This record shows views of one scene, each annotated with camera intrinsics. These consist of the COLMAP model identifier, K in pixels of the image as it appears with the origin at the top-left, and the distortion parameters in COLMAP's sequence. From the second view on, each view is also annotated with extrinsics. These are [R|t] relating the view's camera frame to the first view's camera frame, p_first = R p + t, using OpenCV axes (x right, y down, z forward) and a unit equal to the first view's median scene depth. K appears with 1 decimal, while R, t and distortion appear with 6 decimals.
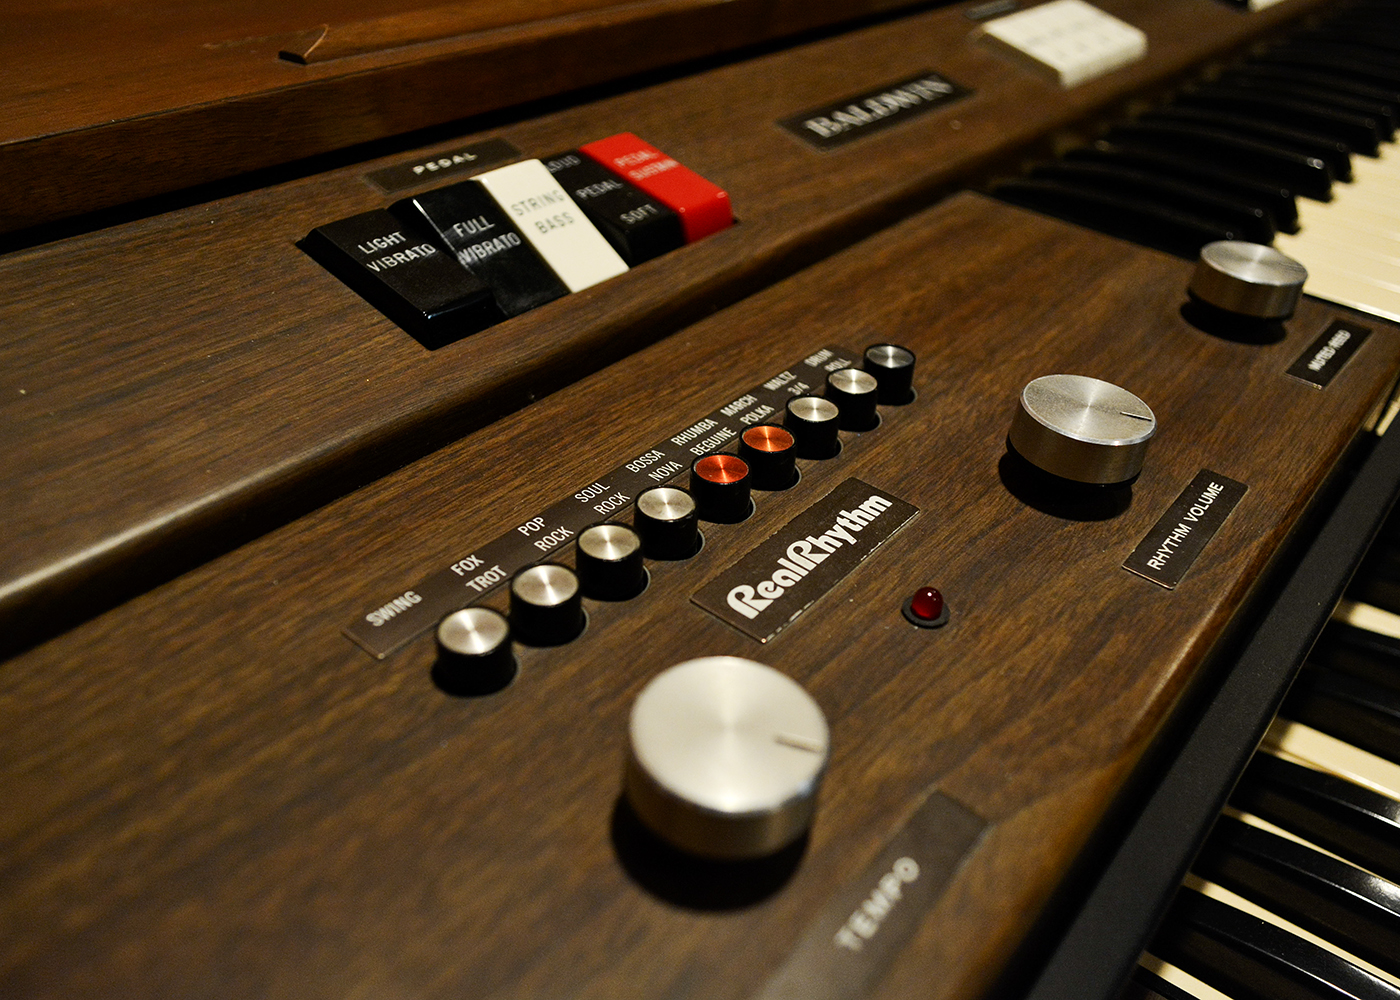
lens RADIAL K [[1141.5, 0, 681.6], [0, 1141.5, 499.4], [0, 0, 1]] dist [0.007952, 0.004978]
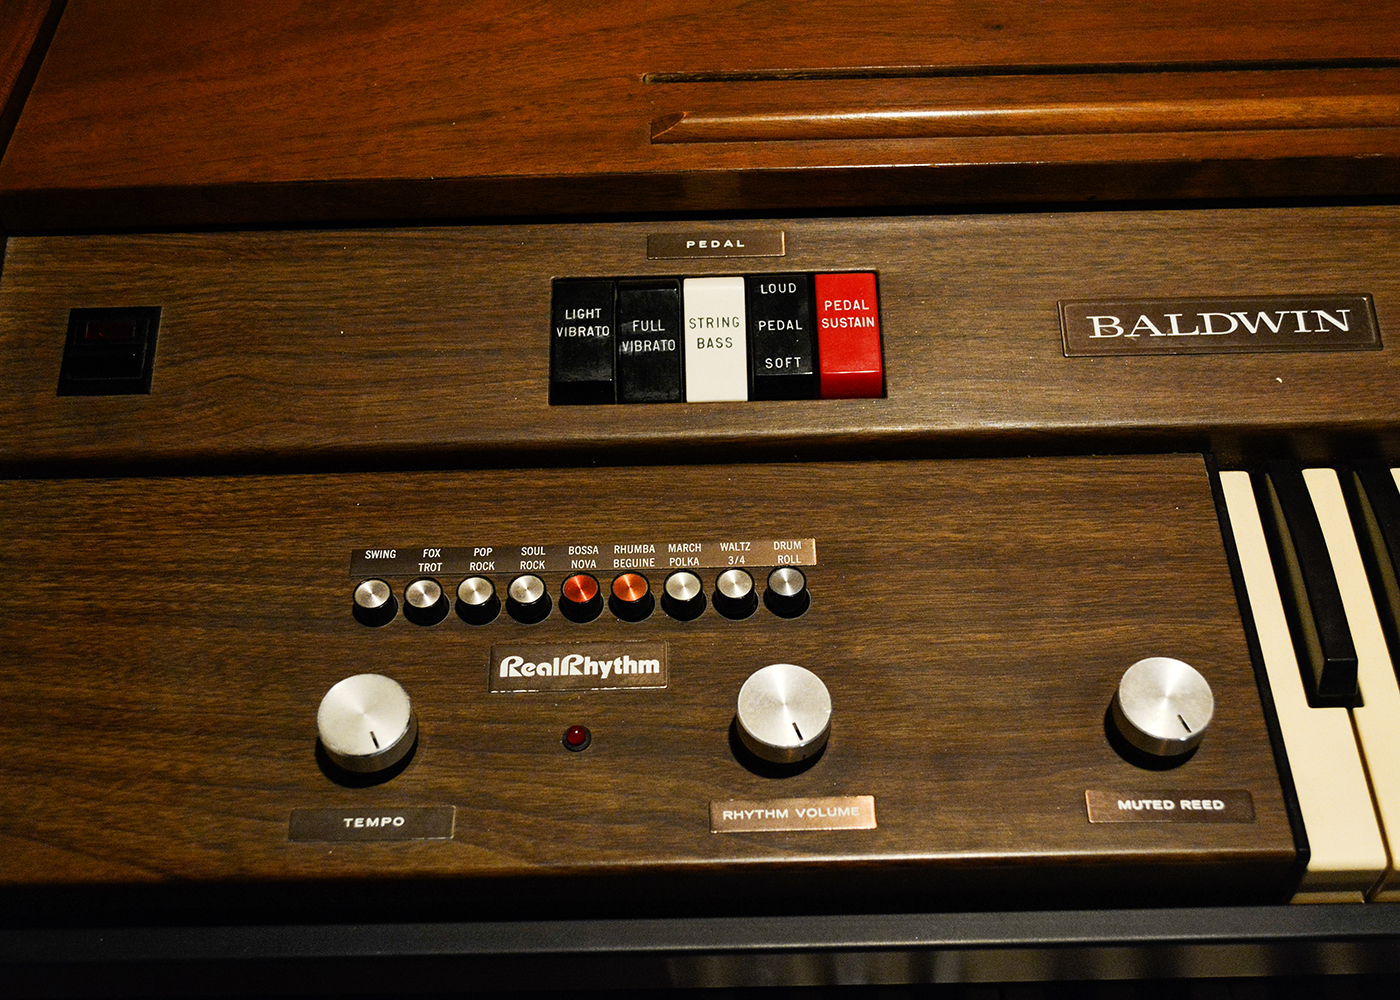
lens RADIAL K [[1677.5, 0, 700.0], [0, 1677.5, 500.0], [0, 0, 1]] dist [-0.042563, 0.018616]
pose [[0.639774, 0.570325, -0.515187, 1.166733], [-0.383892, 0.817852, 0.428655, -1.092356], [0.665820, -0.076466, 0.742184, -0.554283]]
